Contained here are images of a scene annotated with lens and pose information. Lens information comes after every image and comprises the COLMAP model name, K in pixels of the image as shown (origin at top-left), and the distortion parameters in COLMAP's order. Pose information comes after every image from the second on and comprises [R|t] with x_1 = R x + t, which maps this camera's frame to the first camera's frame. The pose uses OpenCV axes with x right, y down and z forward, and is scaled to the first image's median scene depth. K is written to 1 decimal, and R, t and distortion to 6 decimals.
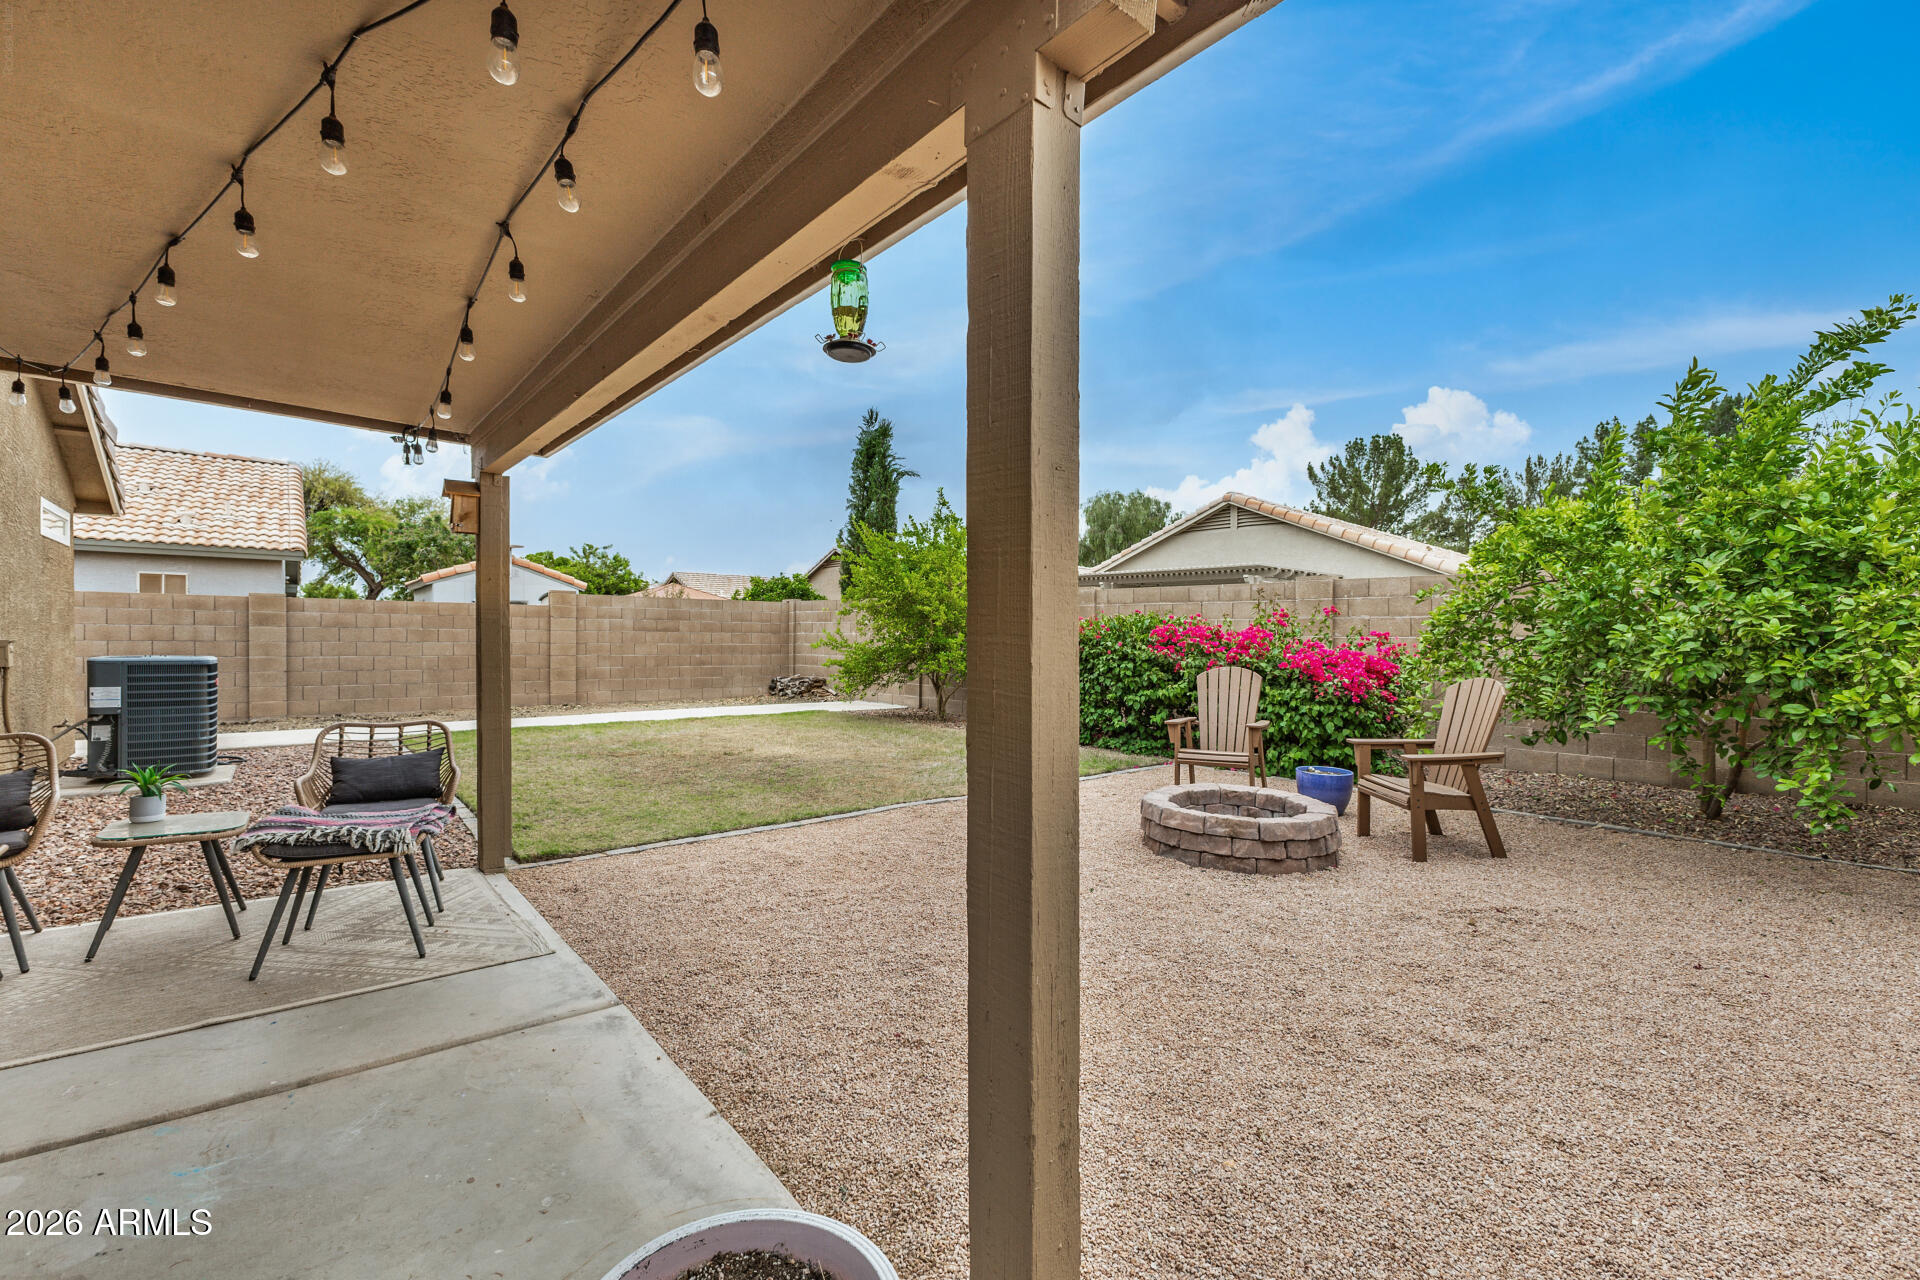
lens RADIAL K [[836.4, 0, 966.7], [0, 836.4, 640.6], [0, 0, 1]] dist [0.001804, -0.000199]
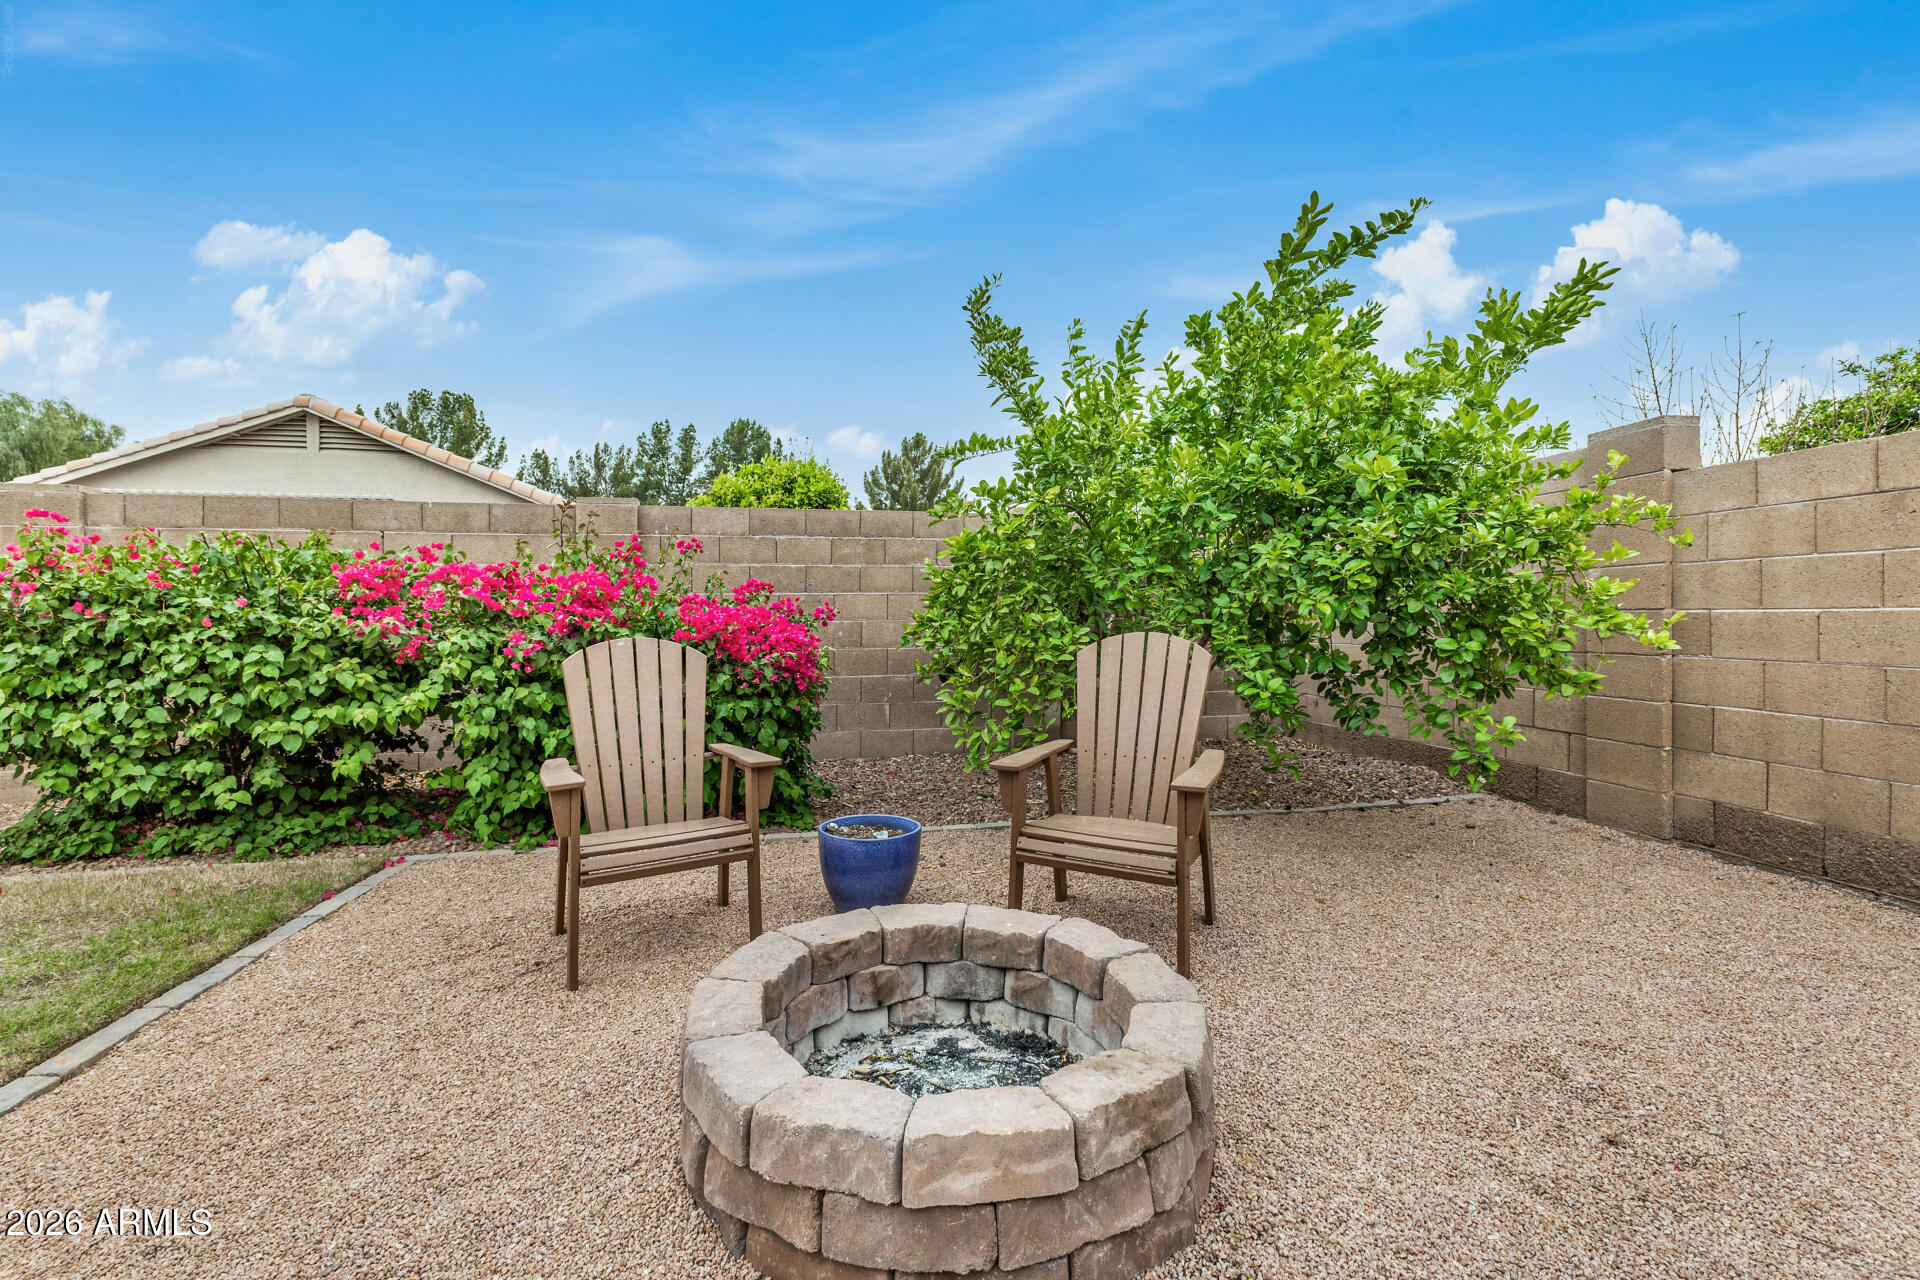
lens RADIAL K [[809.1, 0, 961.0], [0, 809.1, 608.8], [0, 0, 1]] dist [0.000259, -0.008296]
pose [[0.486392, -0.005368, 0.873724, 0.007429], [0.019006, 0.999810, -0.004438, 0.015374], [-0.873534, 0.018764, 0.486401, 0.472437]]
